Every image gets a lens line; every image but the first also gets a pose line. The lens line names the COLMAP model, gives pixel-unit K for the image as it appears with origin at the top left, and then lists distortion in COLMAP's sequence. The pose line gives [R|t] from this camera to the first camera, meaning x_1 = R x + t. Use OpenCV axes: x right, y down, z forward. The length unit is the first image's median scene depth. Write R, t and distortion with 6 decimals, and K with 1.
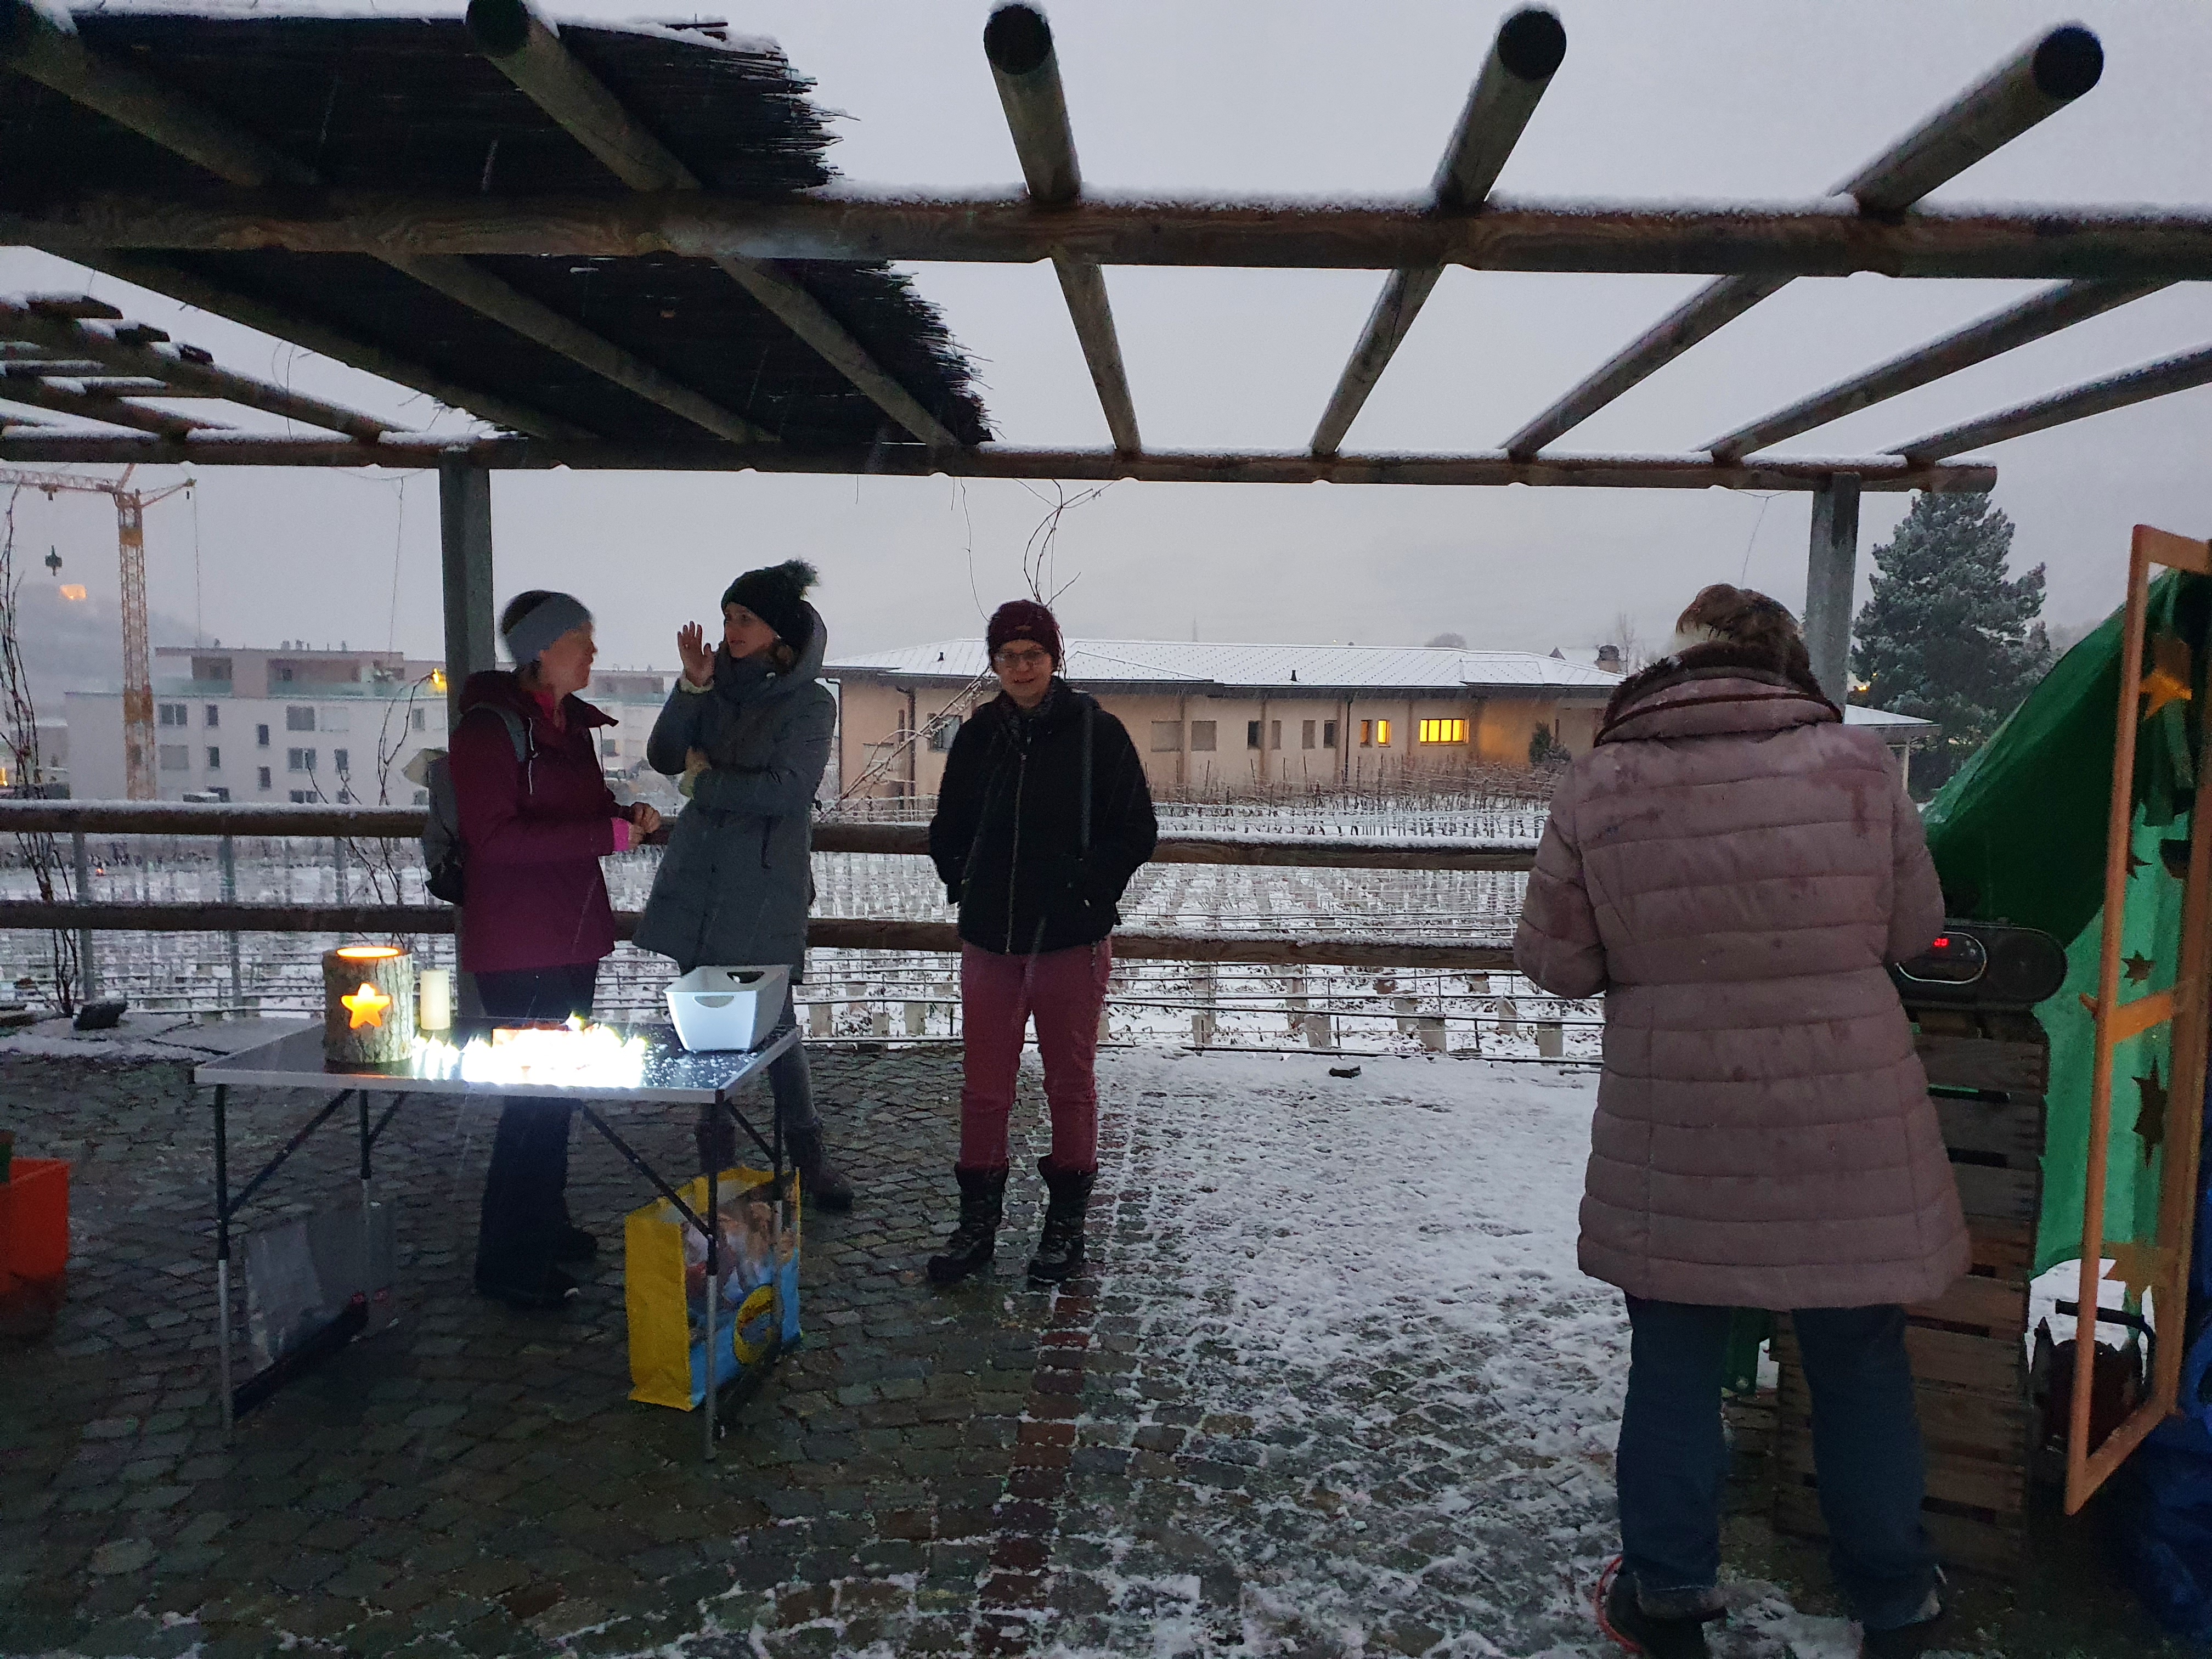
lens RADIAL K [[1710.1, 0, 1113.9], [0, 1710.1, 835.6], [0, 0, 1]] dist [0.048567, -0.040228]
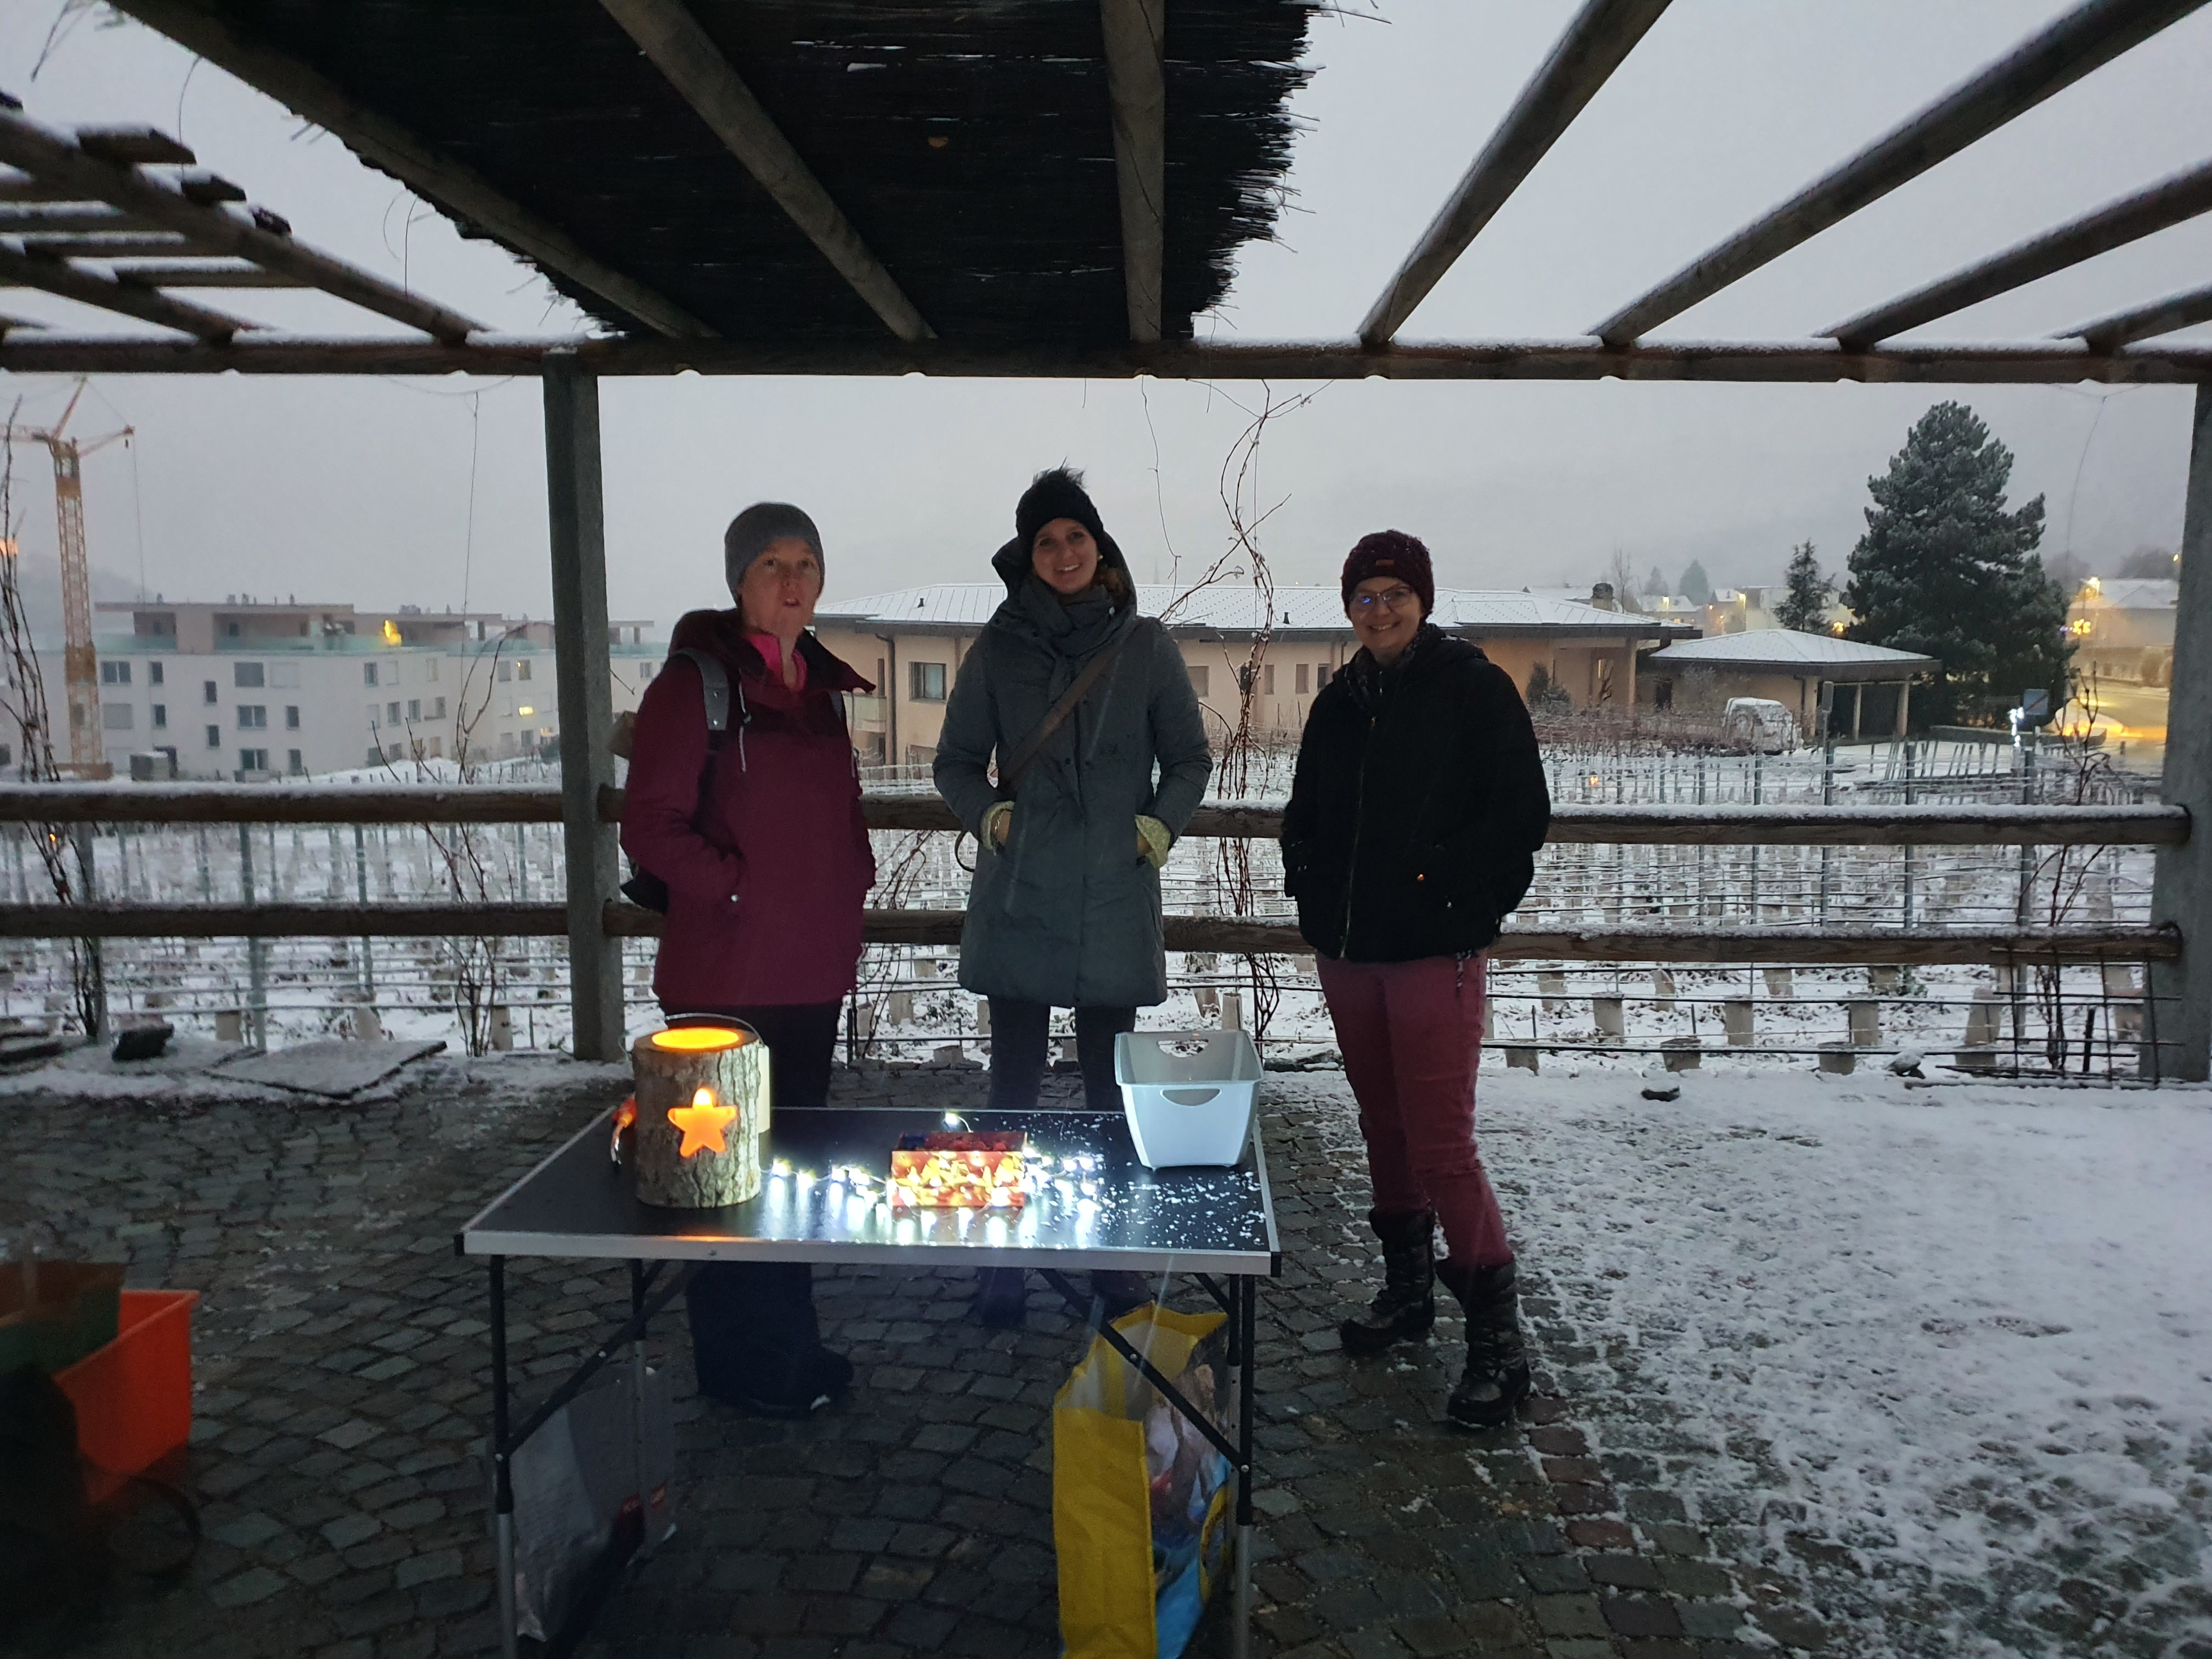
lens RADIAL K [[1710.1, 0, 1096.6], [0, 1710.1, 815.3], [0, 0, 1]] dist [0.048567, -0.040228]
pose [[0.999709, -0.013948, 0.019670, -0.146288], [0.013552, 0.999705, 0.020171, -0.015443], [-0.019945, -0.019899, 0.999603, 0.167436]]
